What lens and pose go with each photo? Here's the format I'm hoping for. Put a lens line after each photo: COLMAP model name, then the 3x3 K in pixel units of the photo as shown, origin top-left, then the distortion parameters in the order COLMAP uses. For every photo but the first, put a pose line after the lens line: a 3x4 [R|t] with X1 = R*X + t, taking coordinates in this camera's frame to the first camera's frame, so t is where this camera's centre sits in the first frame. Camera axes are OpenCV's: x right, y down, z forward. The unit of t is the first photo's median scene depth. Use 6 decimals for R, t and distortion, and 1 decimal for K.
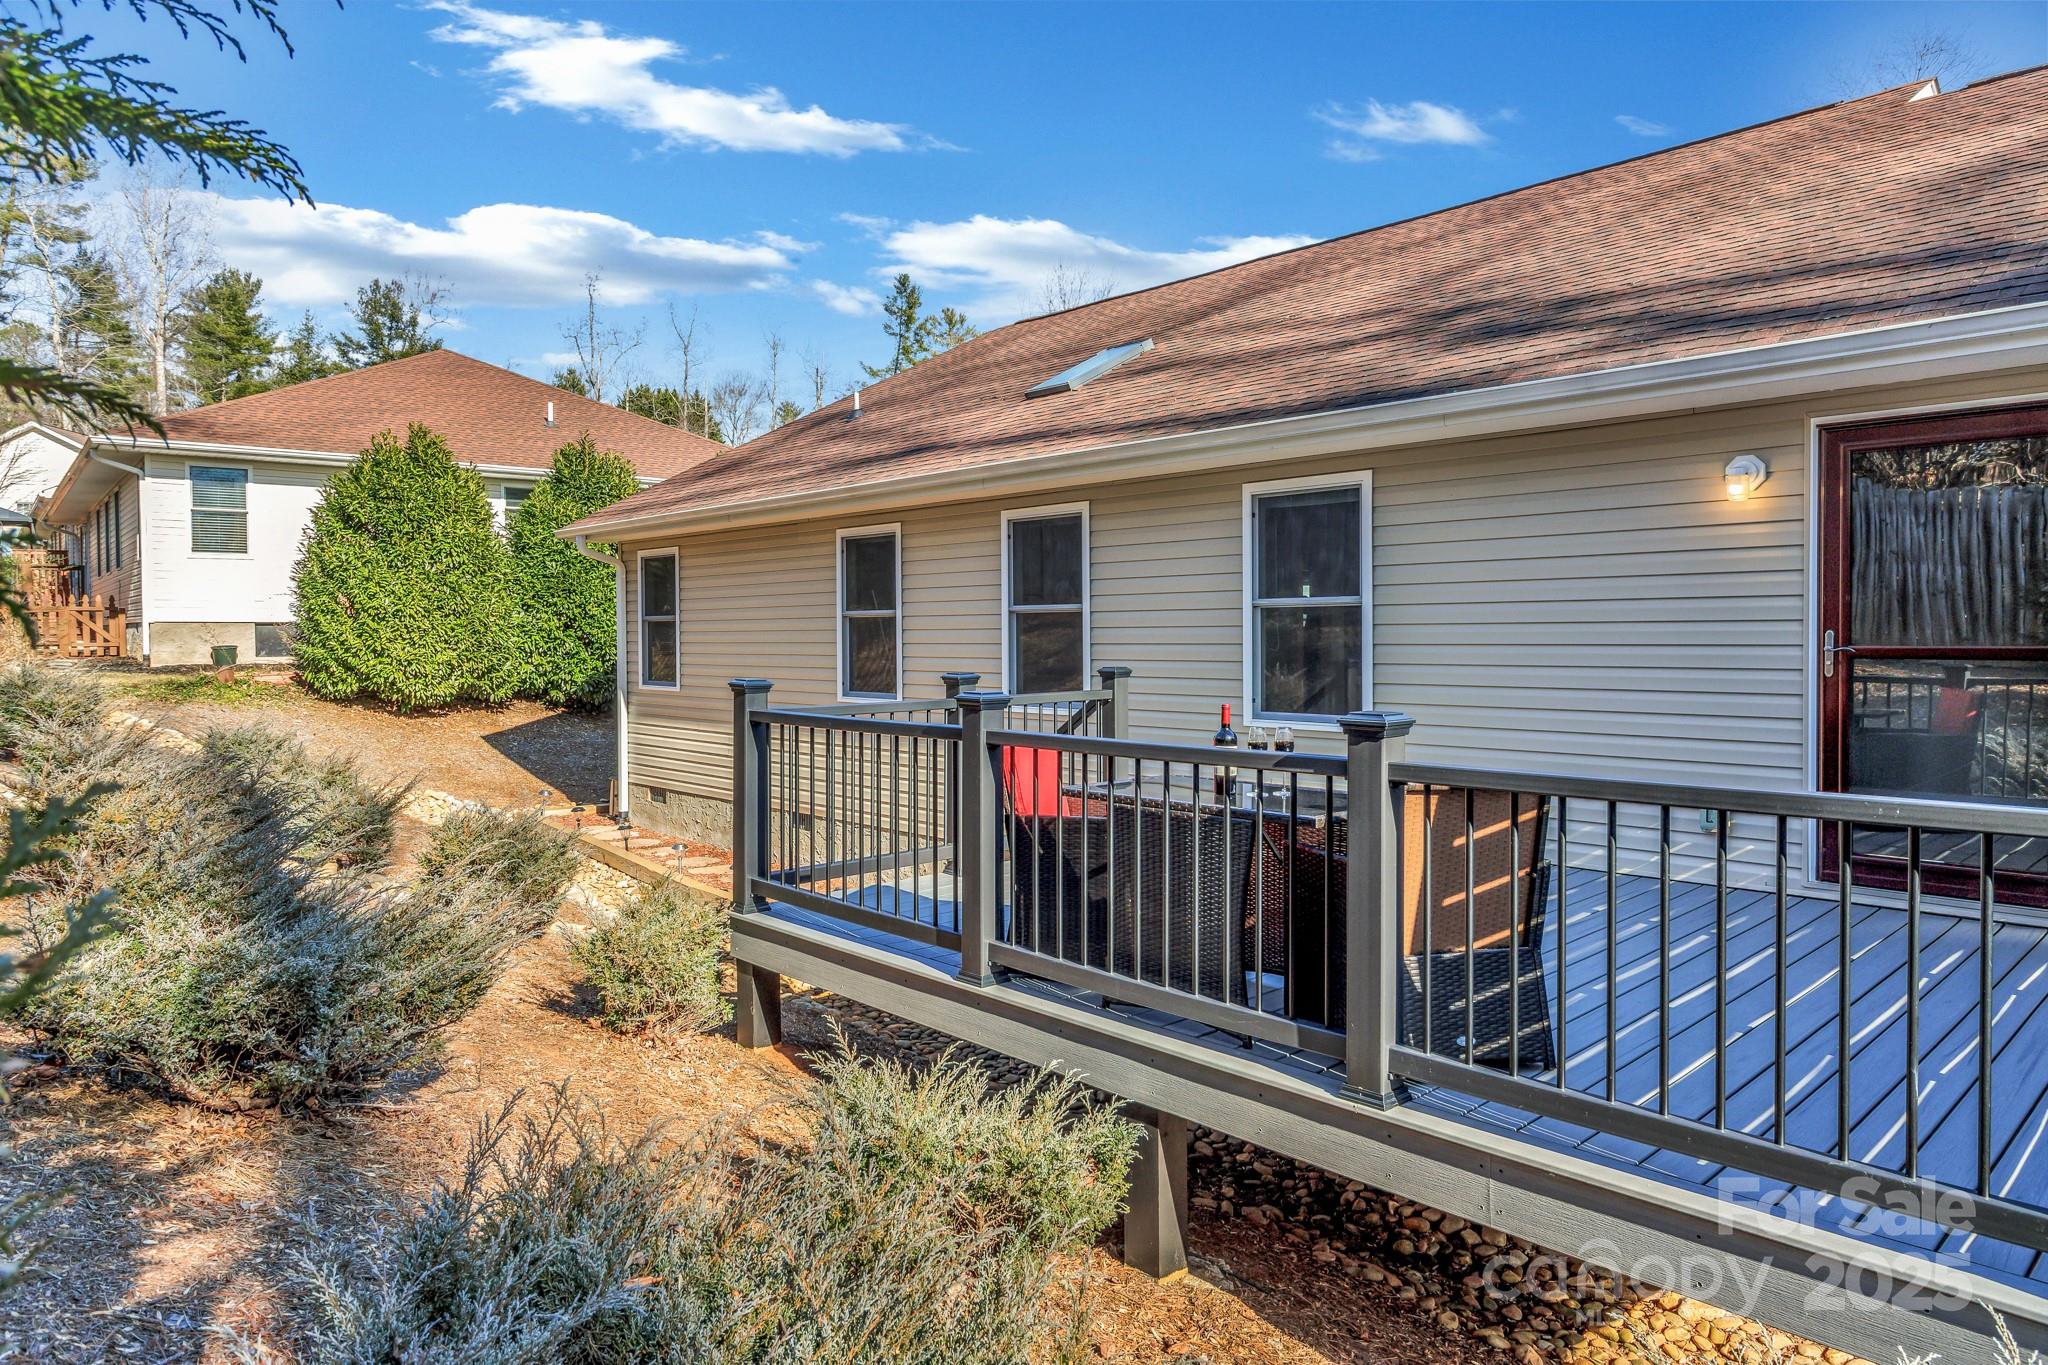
lens RADIAL K [[1275.0, 0, 1022.4], [0, 1275.0, 668.5], [0, 0, 1]] dist [0.000145, 0.007021]
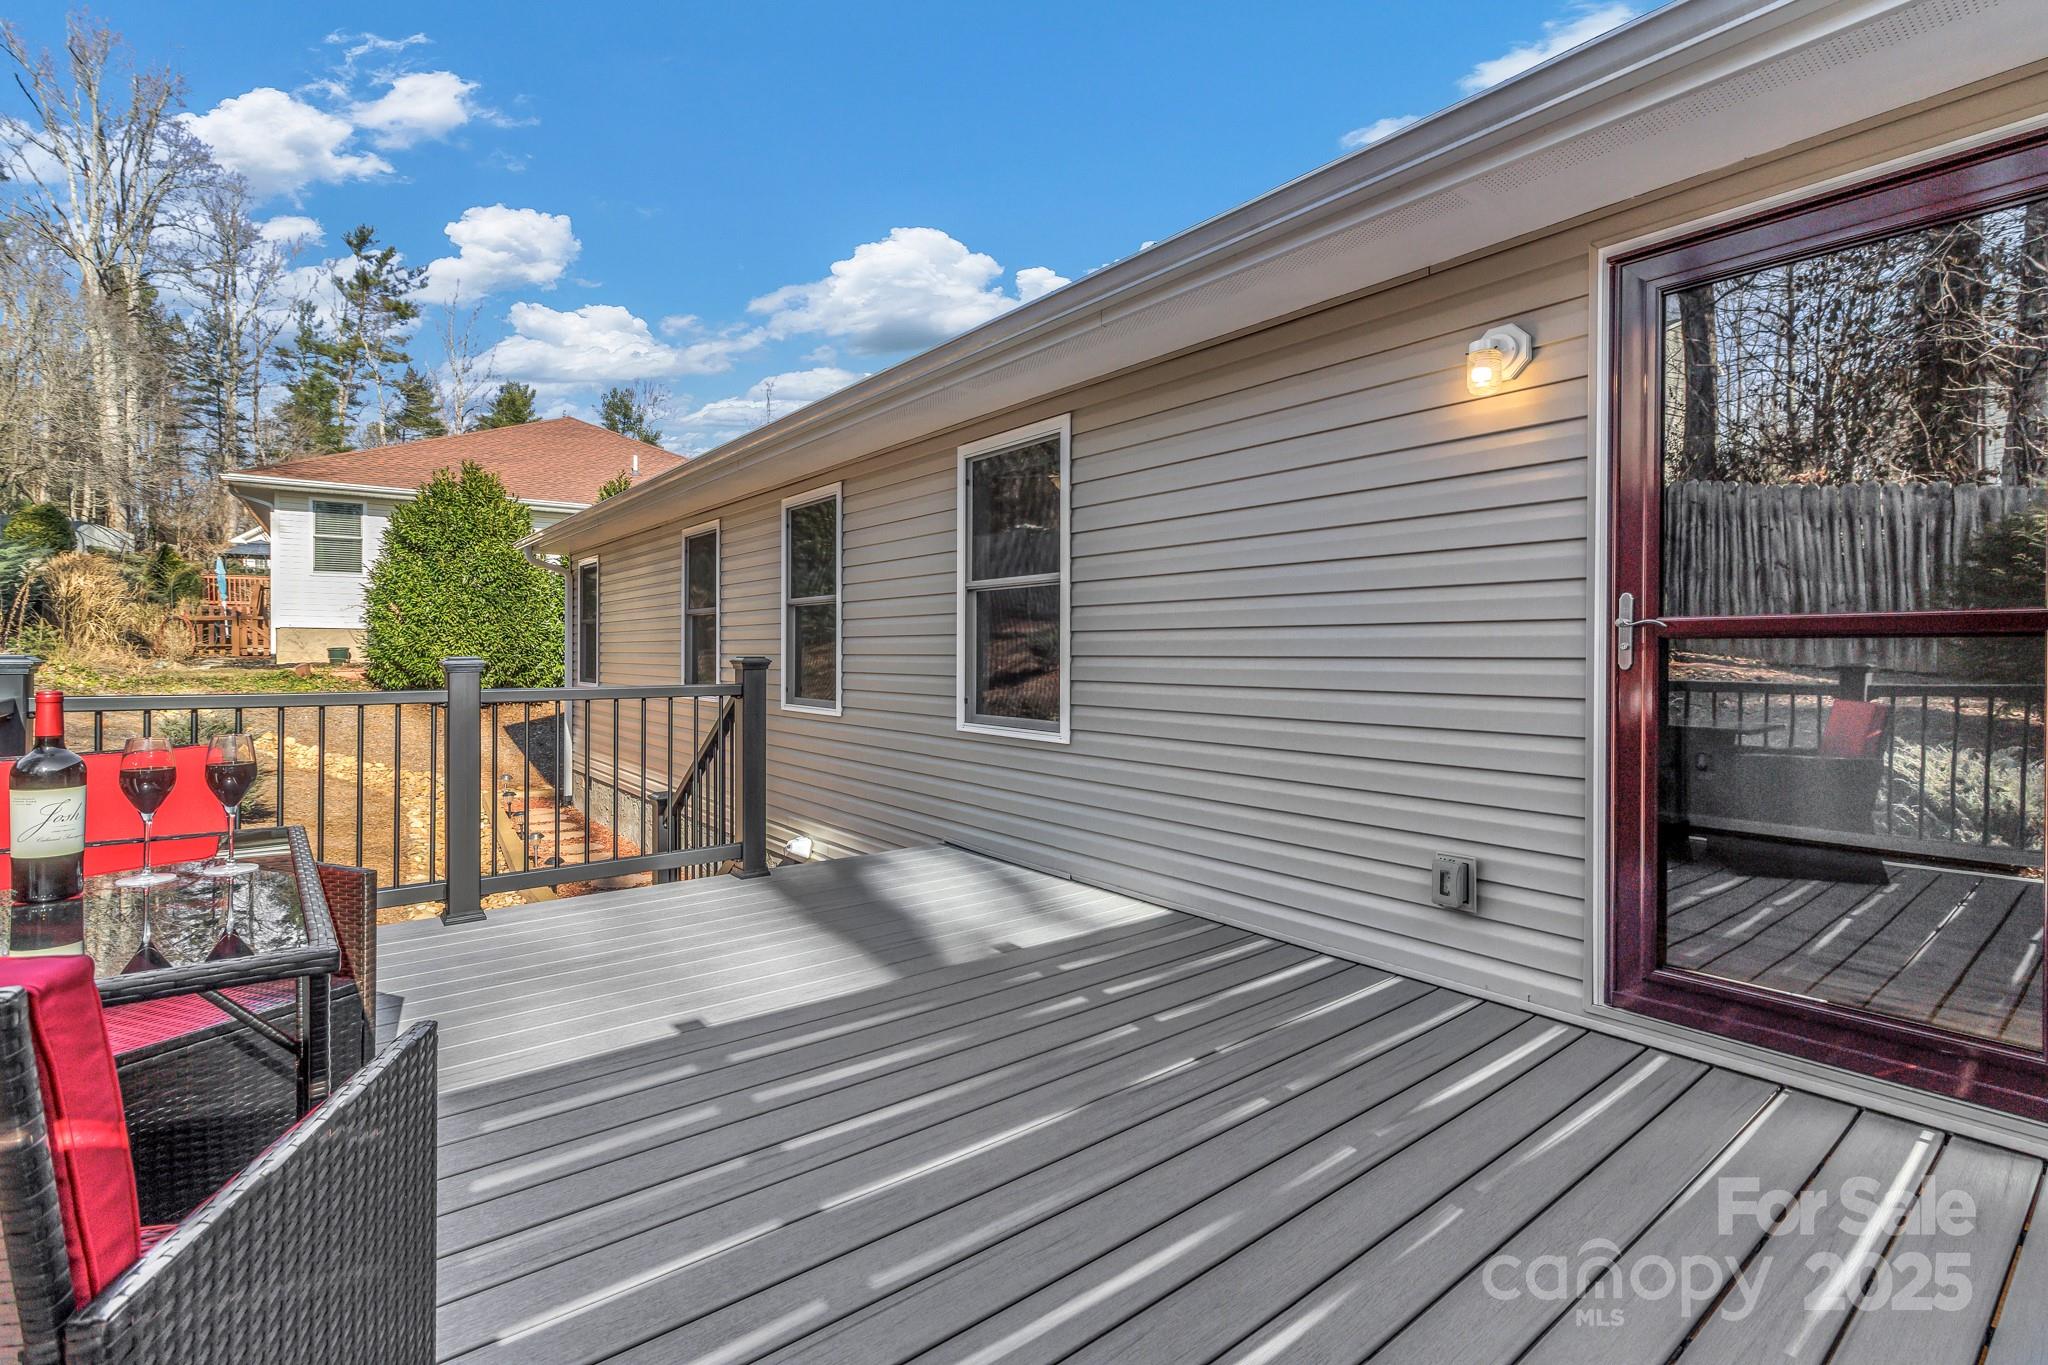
lens RADIAL K [[951.7, 0, 1024.6], [0, 951.7, 667.7], [0, 0, 1]] dist [0.002202, 0.000069]
pose [[0.996118, 0.011732, -0.087245, 0.214301], [-0.012867, 0.999840, -0.012450, 0.008125], [0.087085, 0.013525, 0.996109, 0.290546]]
